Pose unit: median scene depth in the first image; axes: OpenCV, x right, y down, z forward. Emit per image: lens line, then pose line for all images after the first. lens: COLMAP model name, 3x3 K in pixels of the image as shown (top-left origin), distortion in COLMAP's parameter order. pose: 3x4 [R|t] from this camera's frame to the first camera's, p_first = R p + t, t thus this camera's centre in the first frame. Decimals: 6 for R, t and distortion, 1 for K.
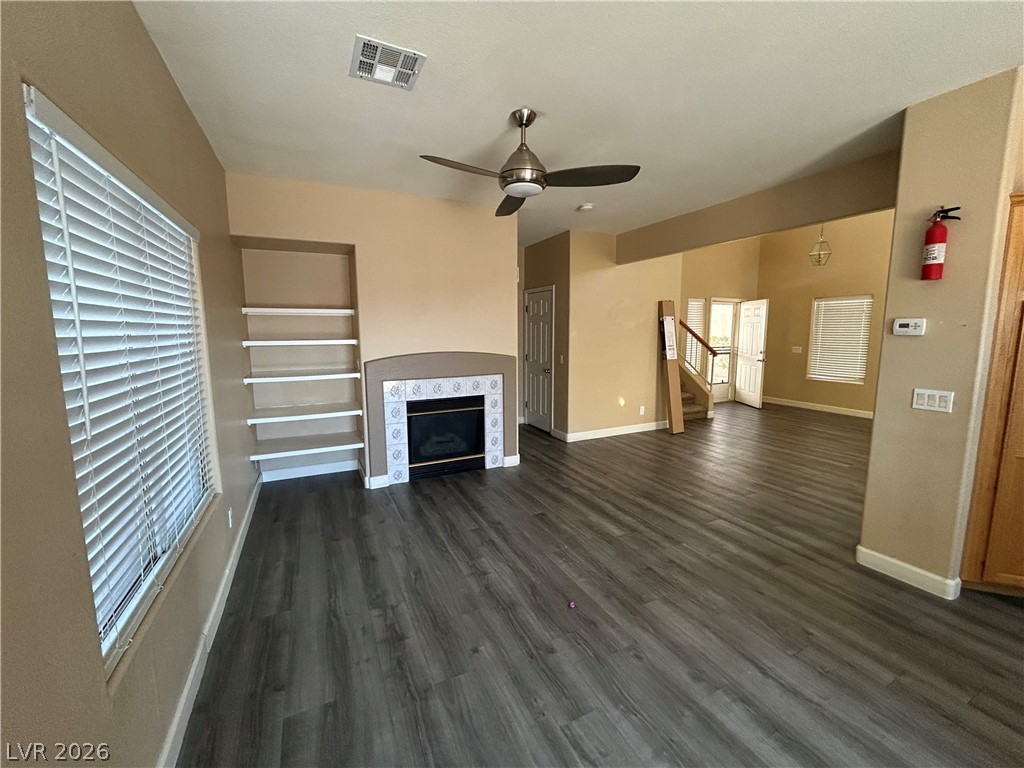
lens RADIAL K [[413.3, 0, 512.0], [0, 413.3, 384.0], [0, 0, 1]] dist [-0.000285, -0.000014]
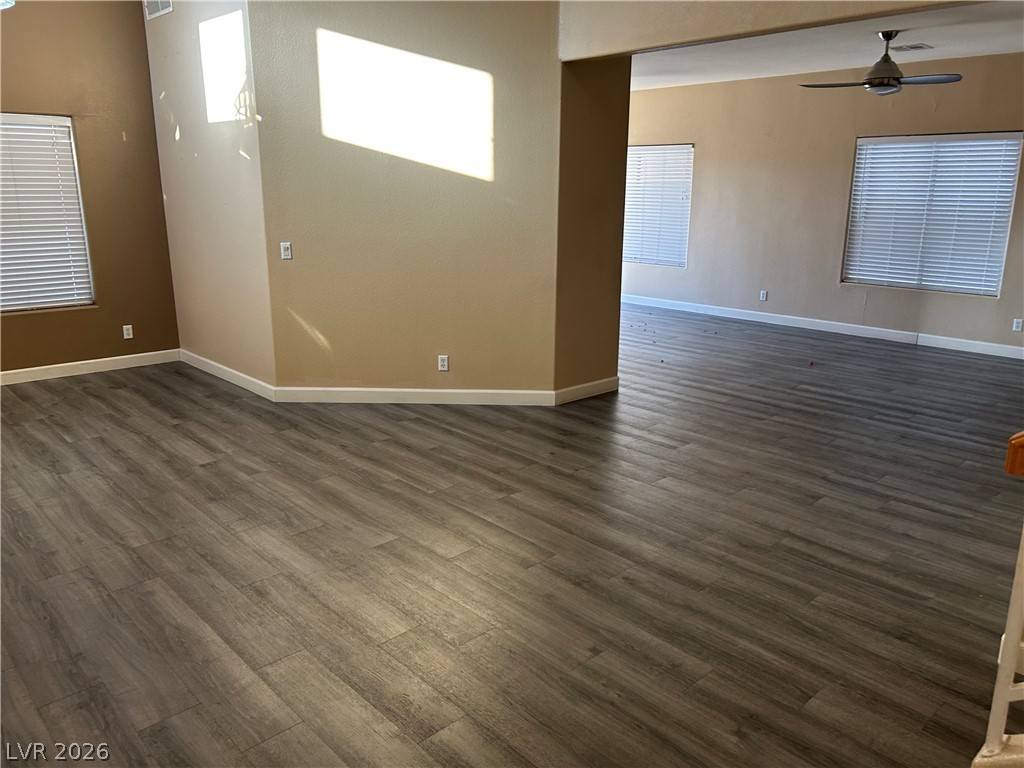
lens RADIAL K [[780.2, 0, 512.0], [0, 780.2, 384.0], [0, 0, 1]] dist [-0.001367, -0.001163]
pose [[-0.956443, 0.071380, -0.283057, 1.202748], [-0.038709, 0.930070, 0.365337, -0.279207], [0.289341, 0.360381, -0.886796, 1.989539]]
